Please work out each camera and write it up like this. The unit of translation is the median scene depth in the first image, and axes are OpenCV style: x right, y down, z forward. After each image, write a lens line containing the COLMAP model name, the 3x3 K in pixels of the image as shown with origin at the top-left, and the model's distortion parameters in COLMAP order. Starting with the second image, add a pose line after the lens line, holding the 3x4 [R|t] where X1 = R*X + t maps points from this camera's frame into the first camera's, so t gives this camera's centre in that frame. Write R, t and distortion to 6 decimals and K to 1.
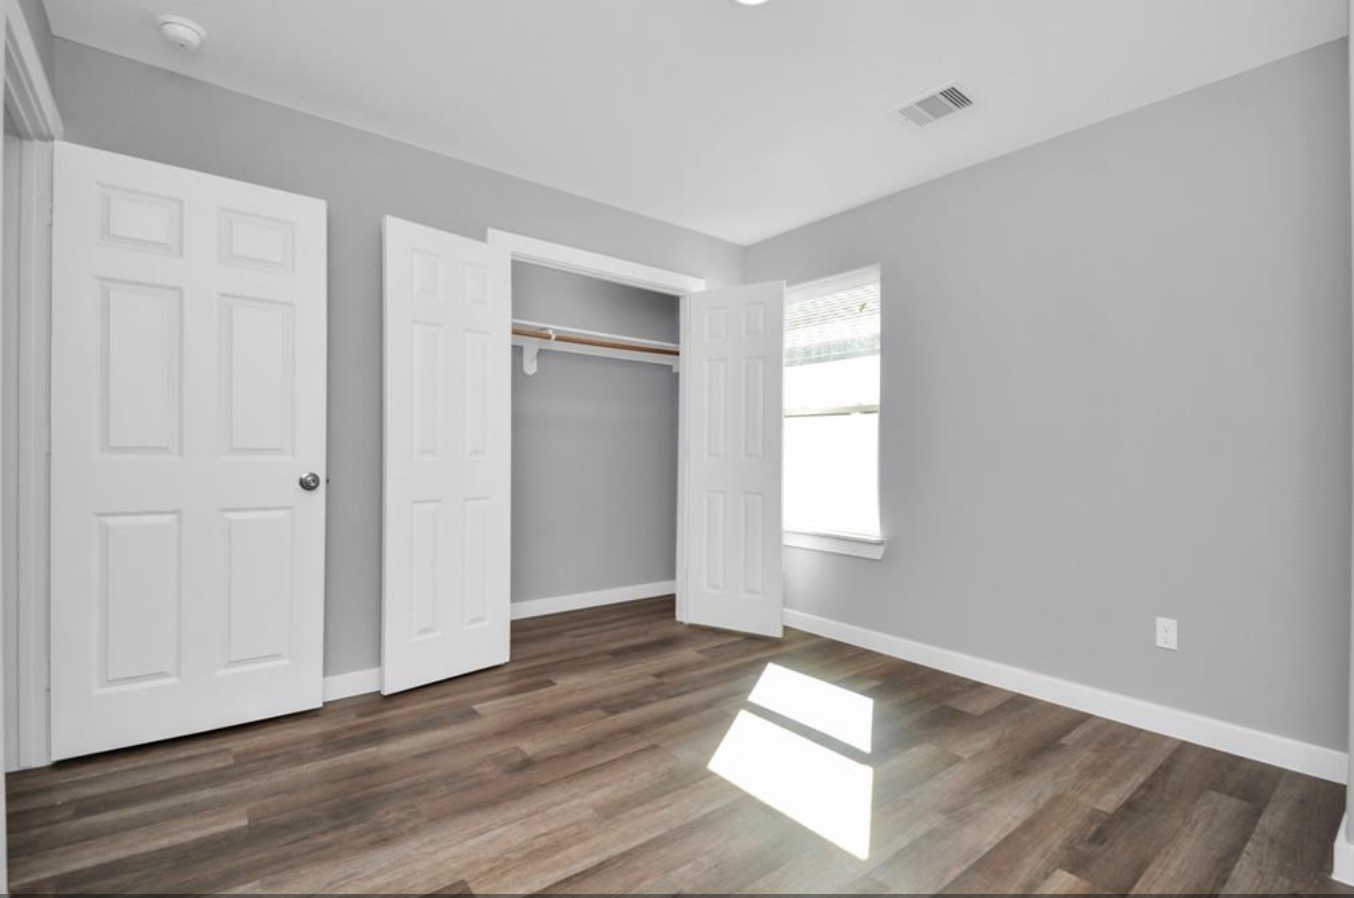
lens RADIAL K [[622.4, 0, 677.0], [0, 622.4, 449.0], [0, 0, 1]] dist [0.011025, -0.019373]
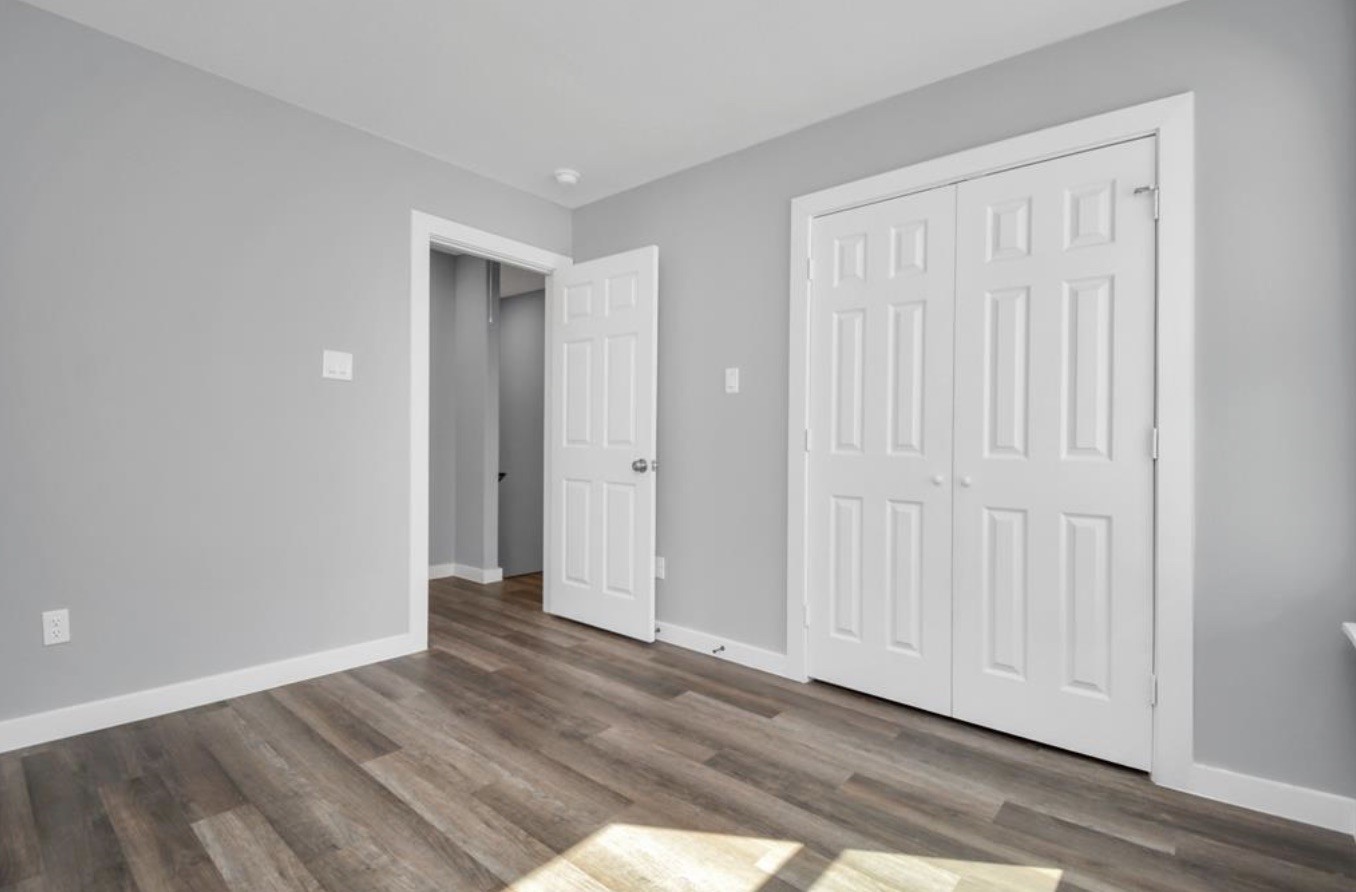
lens RADIAL K [[616.3, 0, 670.0], [0, 616.3, 449.1], [0, 0, 1]] dist [0.023543, -0.022342]
pose [[0.197366, 0.007889, -0.980298, 0.799722], [-0.003780, 0.999966, 0.007286, 0.009070], [0.980323, 0.002268, 0.197389, 0.930901]]
